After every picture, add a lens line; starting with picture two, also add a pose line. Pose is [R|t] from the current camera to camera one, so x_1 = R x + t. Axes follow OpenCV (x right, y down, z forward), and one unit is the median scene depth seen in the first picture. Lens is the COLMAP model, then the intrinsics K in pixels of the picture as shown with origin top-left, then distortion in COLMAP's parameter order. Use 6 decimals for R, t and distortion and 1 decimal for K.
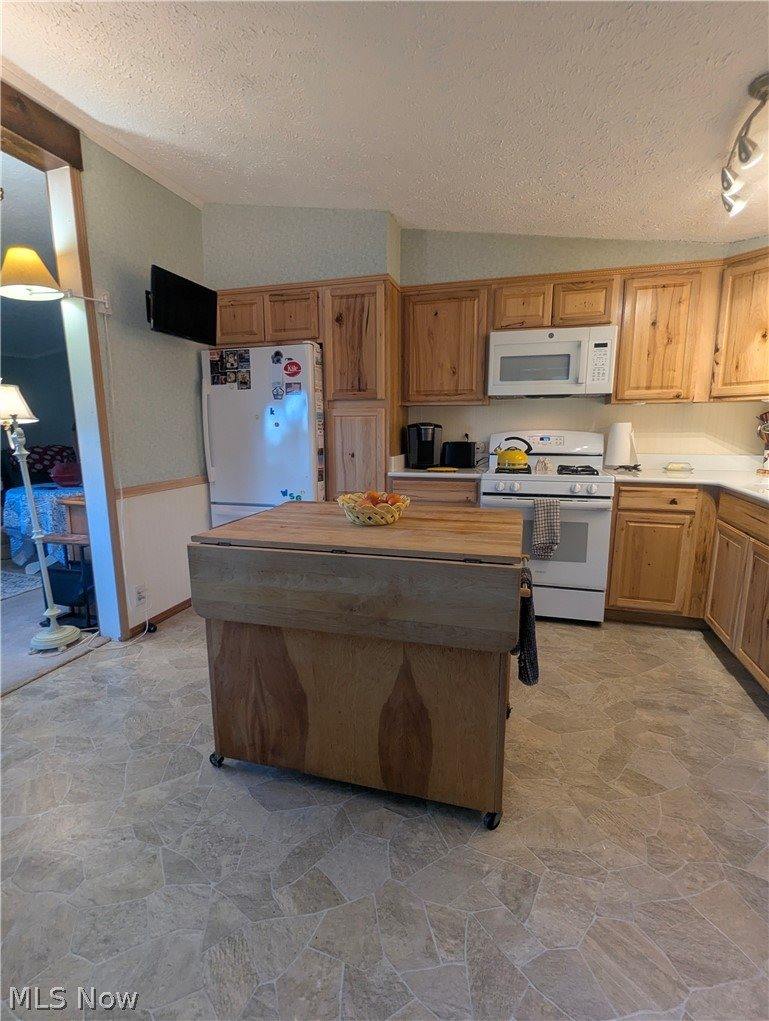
lens RADIAL K [[480.6, 0, 382.6], [0, 480.6, 510.1], [0, 0, 1]] dist [-0.000923, 0.000741]
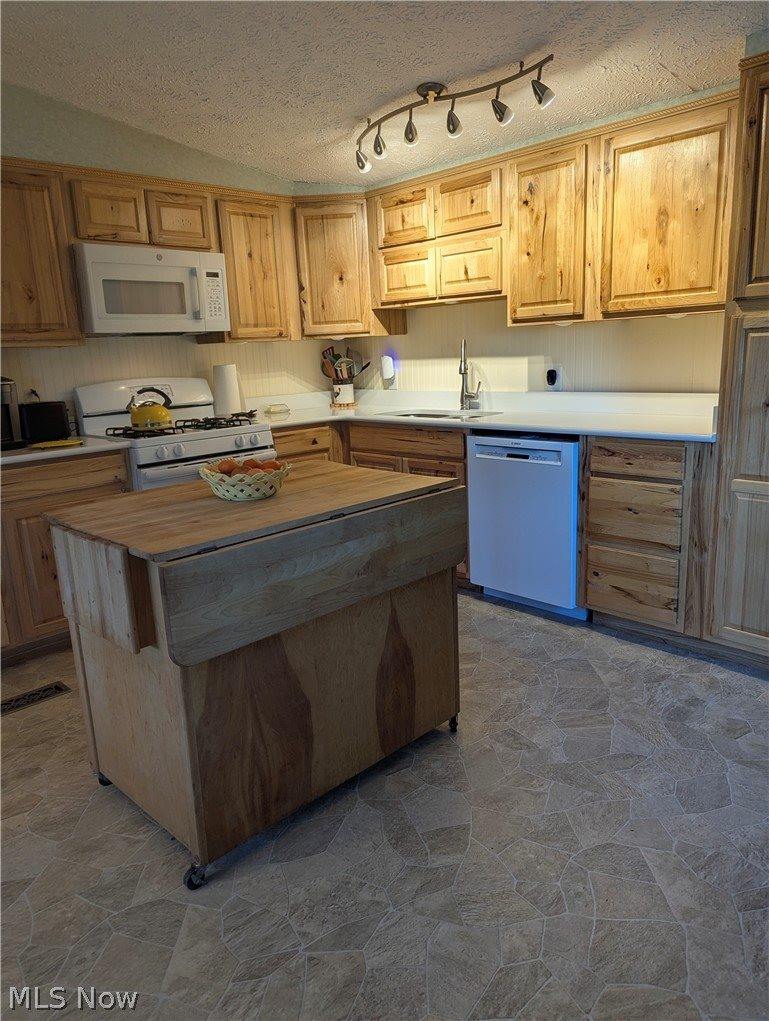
lens RADIAL K [[720.7, 0, 376.8], [0, 720.7, 515.2], [0, 0, 1]] dist [0.040029, -0.035323]
pose [[0.490087, -0.212757, 0.845310, -0.585369], [0.197013, 0.971698, 0.130346, -0.035691], [-0.849118, 0.102656, 0.518132, 0.121537]]
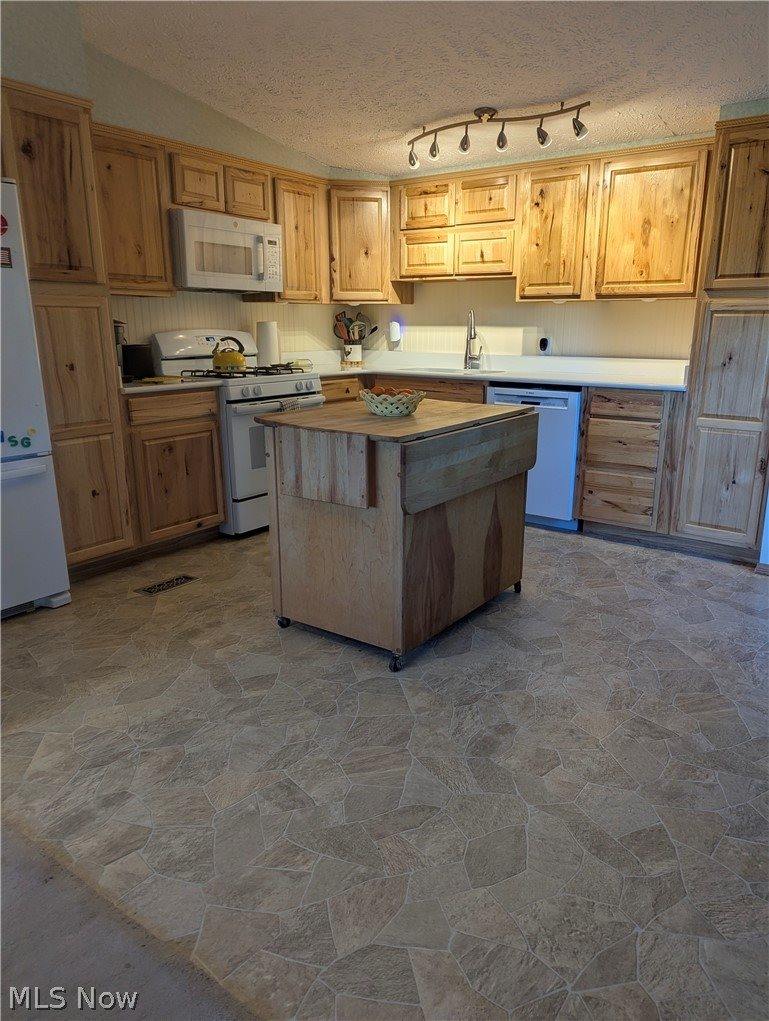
lens RADIAL K [[720.7, 0, 395.2], [0, 720.7, 513.9], [0, 0, 1]] dist [0.040029, -0.035323]
pose [[0.326093, -0.235588, 0.915512, -0.981971], [0.161773, 0.968071, 0.191492, -0.041120], [-0.931393, 0.085660, 0.353793, 0.268506]]
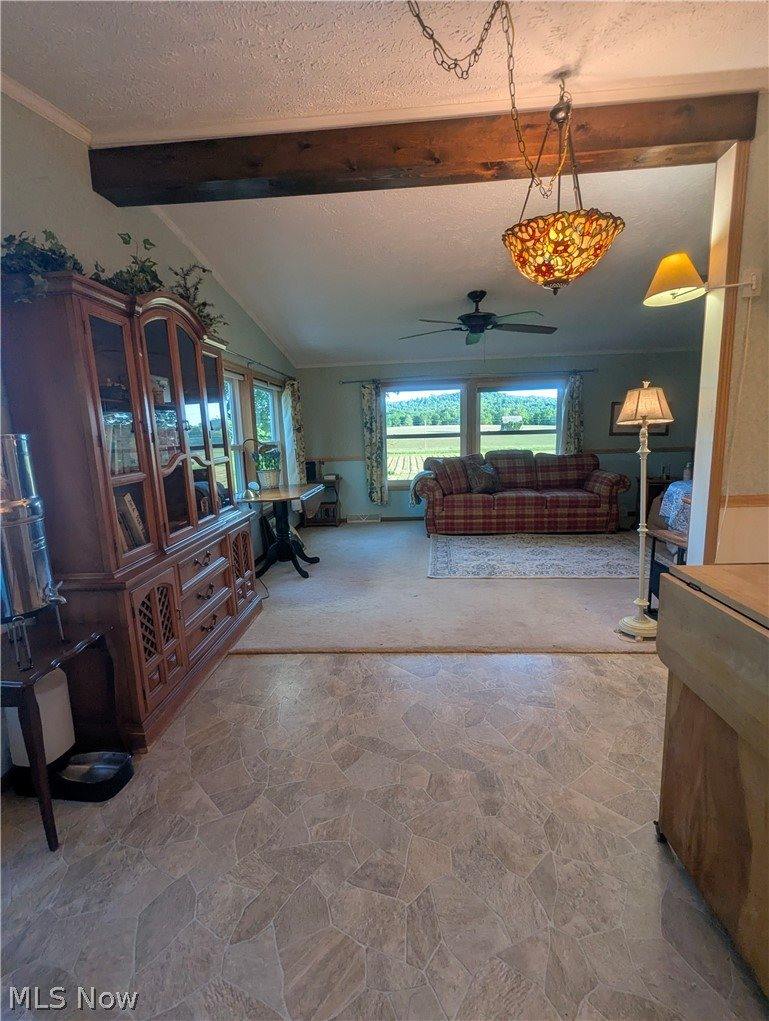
lens RADIAL K [[480.6, 0, 385.6], [0, 480.6, 511.9], [0, 0, 1]] dist [-0.000923, 0.000741]
pose [[0.234677, 0.164075, -0.958126, 0.228991], [-0.143696, 0.980679, 0.132741, -0.060765], [0.961394, 0.106527, 0.253720, 0.244135]]
